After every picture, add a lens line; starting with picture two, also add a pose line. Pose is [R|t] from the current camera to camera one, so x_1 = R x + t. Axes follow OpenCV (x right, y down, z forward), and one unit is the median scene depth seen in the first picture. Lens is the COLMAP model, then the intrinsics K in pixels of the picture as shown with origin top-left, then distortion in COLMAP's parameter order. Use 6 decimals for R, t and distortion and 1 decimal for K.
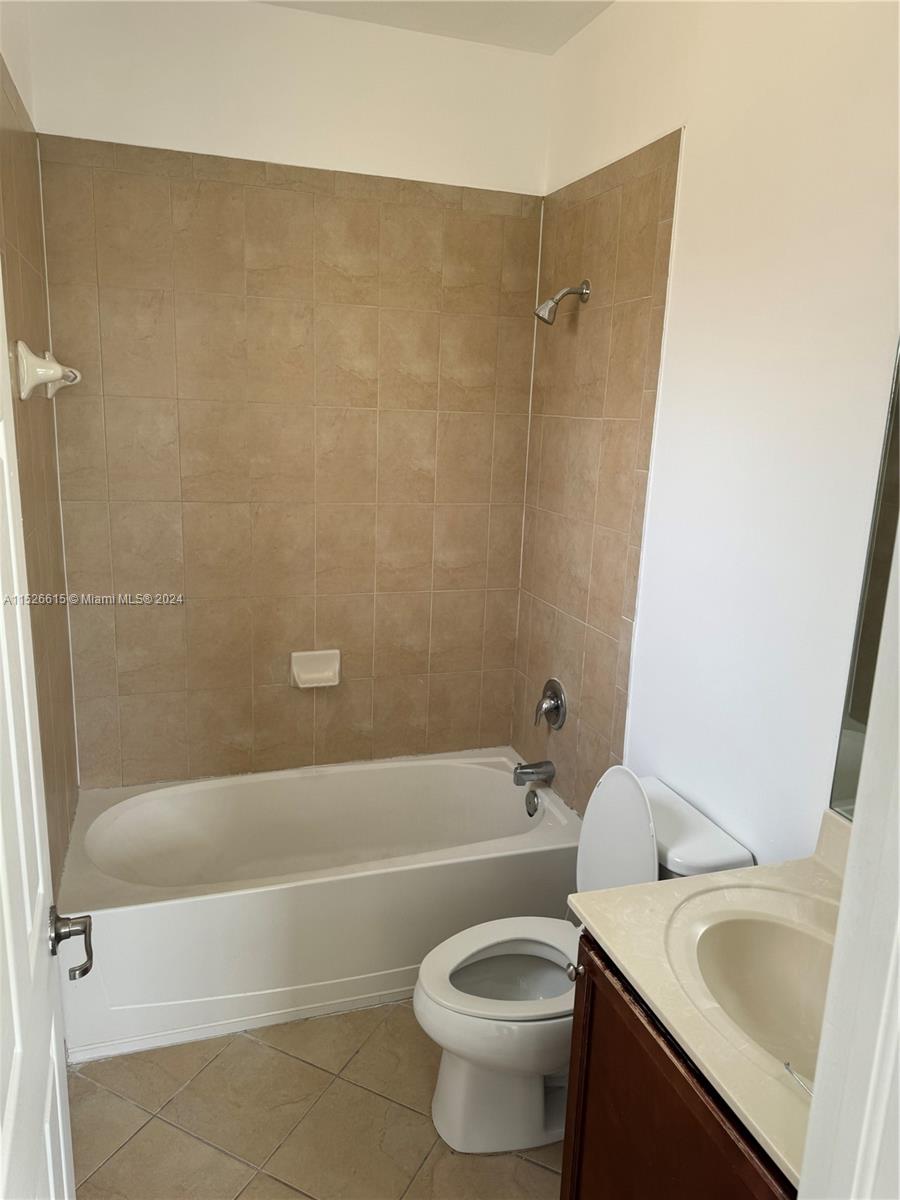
lens RADIAL K [[846.7, 0, 450.0], [0, 846.7, 600.0], [0, 0, 1]] dist [0.056765, -0.033919]
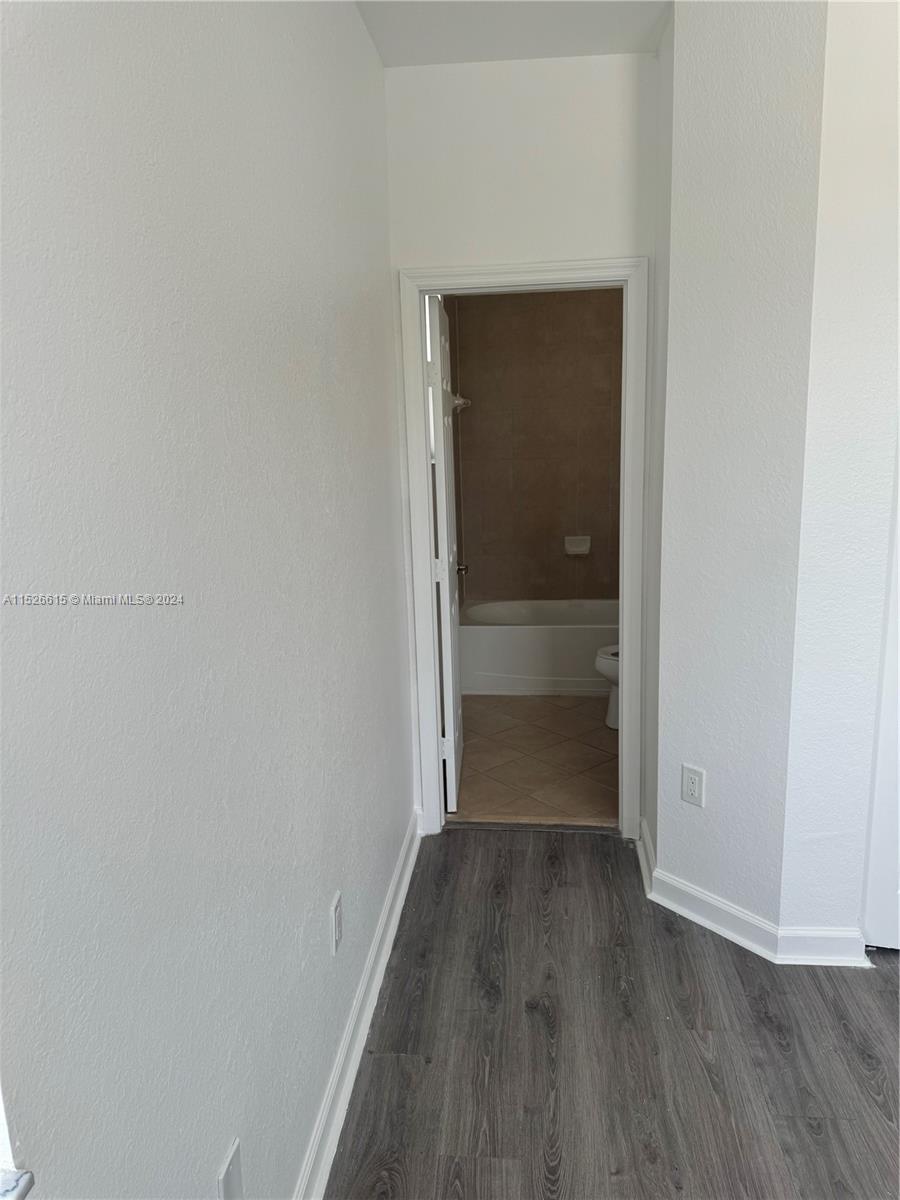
lens RADIAL K [[846.7, 0, 450.0], [0, 846.7, 600.0], [0, 0, 1]] dist [0.056765, -0.033919]
pose [[0.912742, 0.023719, -0.407848, 0.367577], [-0.029538, 0.999532, -0.007975, 0.230057], [0.407468, 0.019326, 0.913015, -0.872557]]
